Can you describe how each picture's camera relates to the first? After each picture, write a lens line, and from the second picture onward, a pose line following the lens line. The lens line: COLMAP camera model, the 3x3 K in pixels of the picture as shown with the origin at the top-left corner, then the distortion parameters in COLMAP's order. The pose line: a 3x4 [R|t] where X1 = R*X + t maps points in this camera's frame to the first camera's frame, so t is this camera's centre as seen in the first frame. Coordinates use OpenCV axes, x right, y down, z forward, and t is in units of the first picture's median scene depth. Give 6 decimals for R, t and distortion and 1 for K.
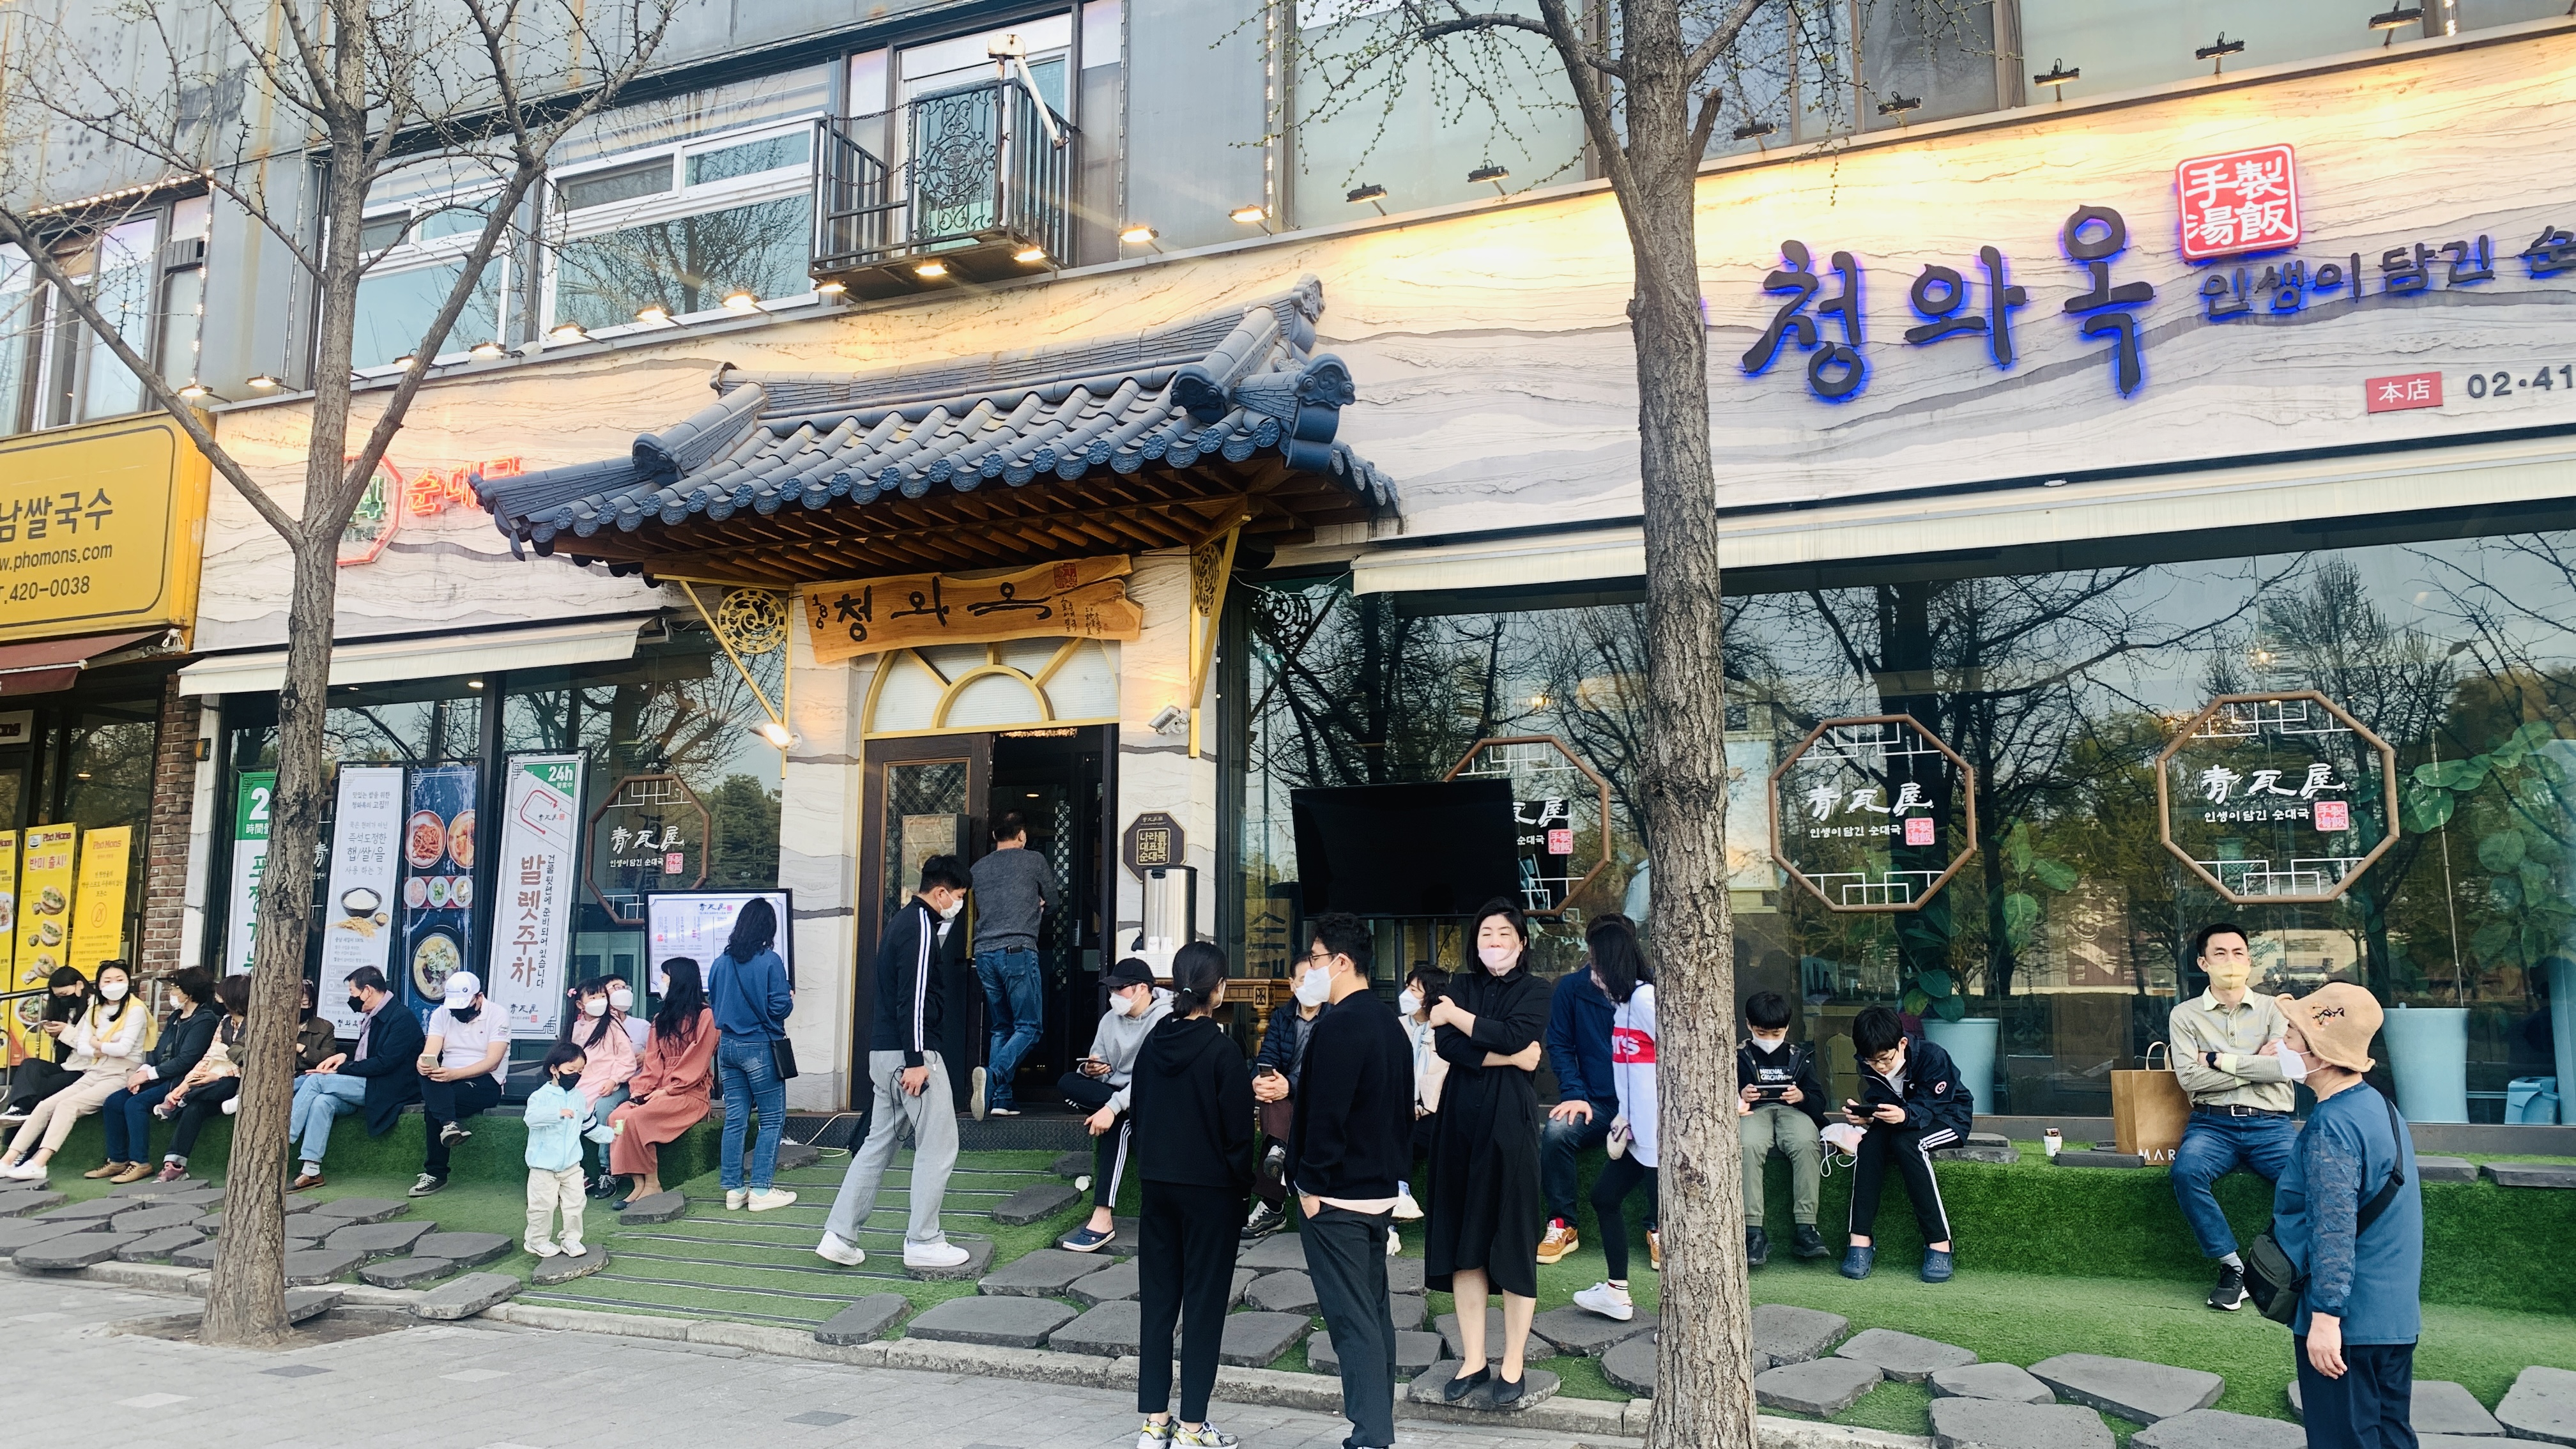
lens RADIAL K [[1910.3, 0, 1289.0], [0, 1910.3, 722.1], [0, 0, 1]] dist [-0.003027, -0.000660]
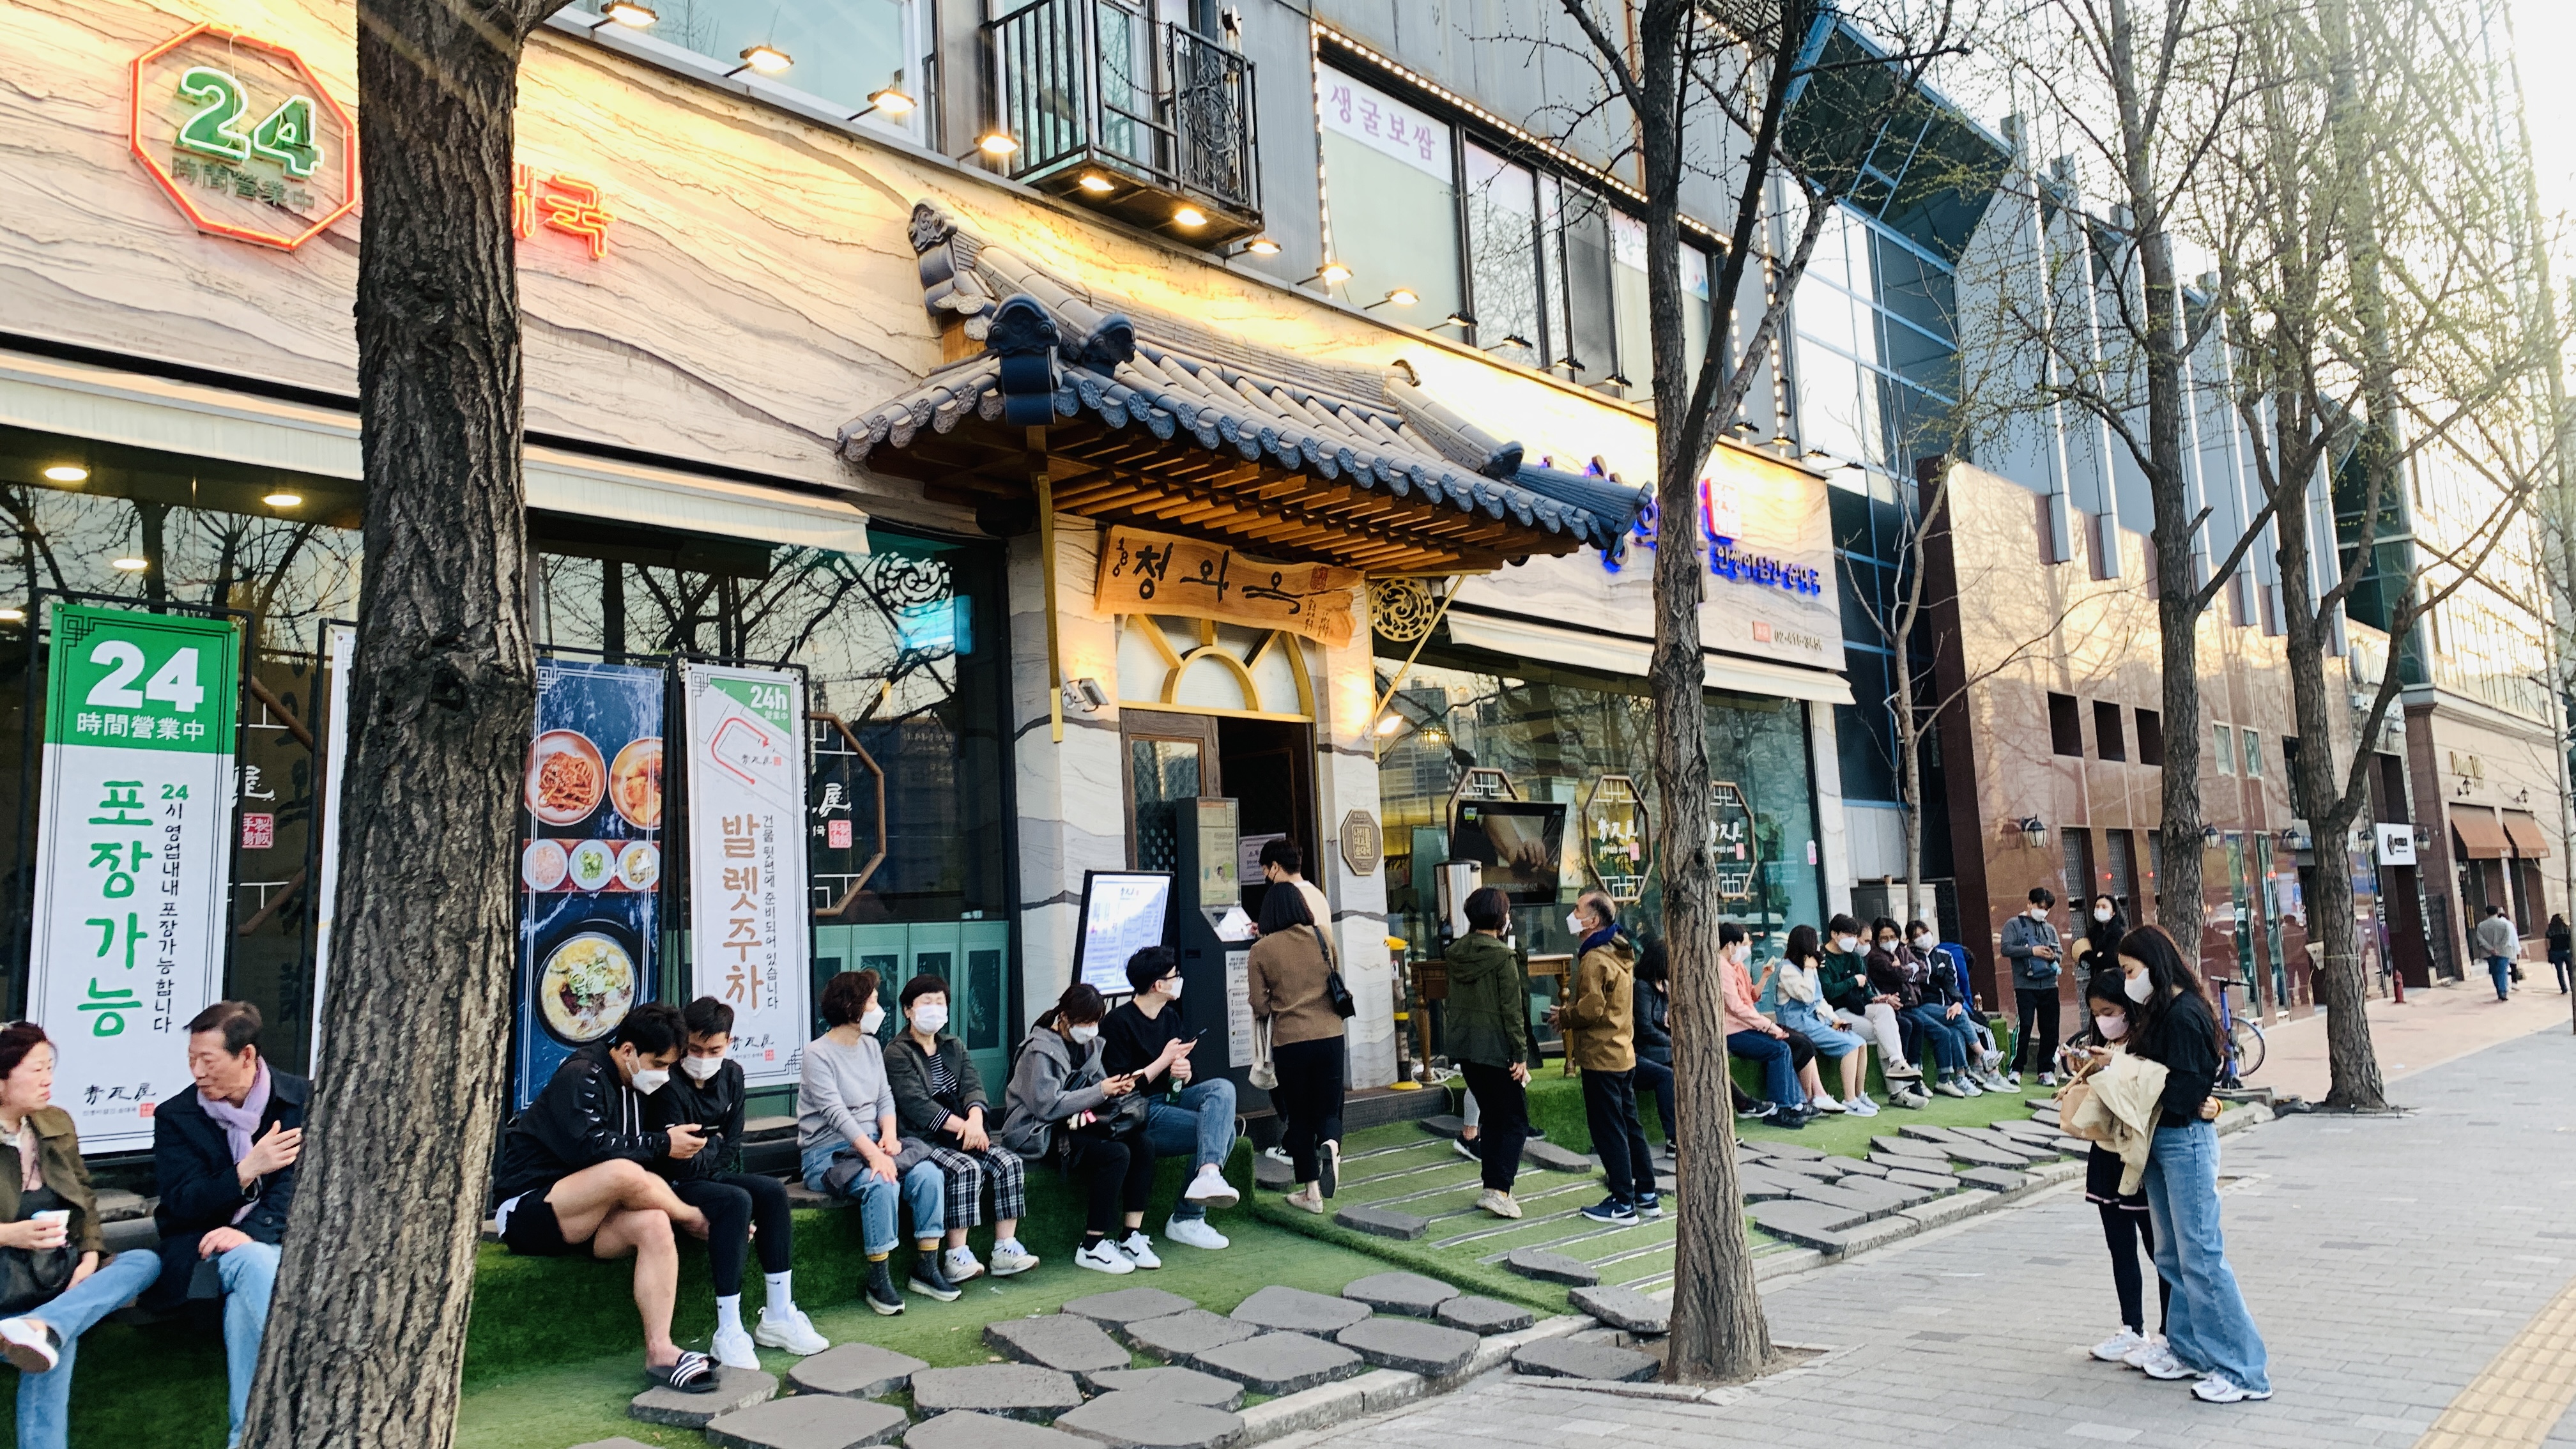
lens RADIAL K [[1910.3, 0, 1289.1], [0, 1910.3, 715.3], [0, 0, 1]] dist [-0.003027, -0.000660]
pose [[0.297523, 0.095323, 0.949944, -0.974919], [-0.091008, 0.993304, -0.071170, 0.064825], [-0.950367, -0.065278, 0.304206, 0.607836]]
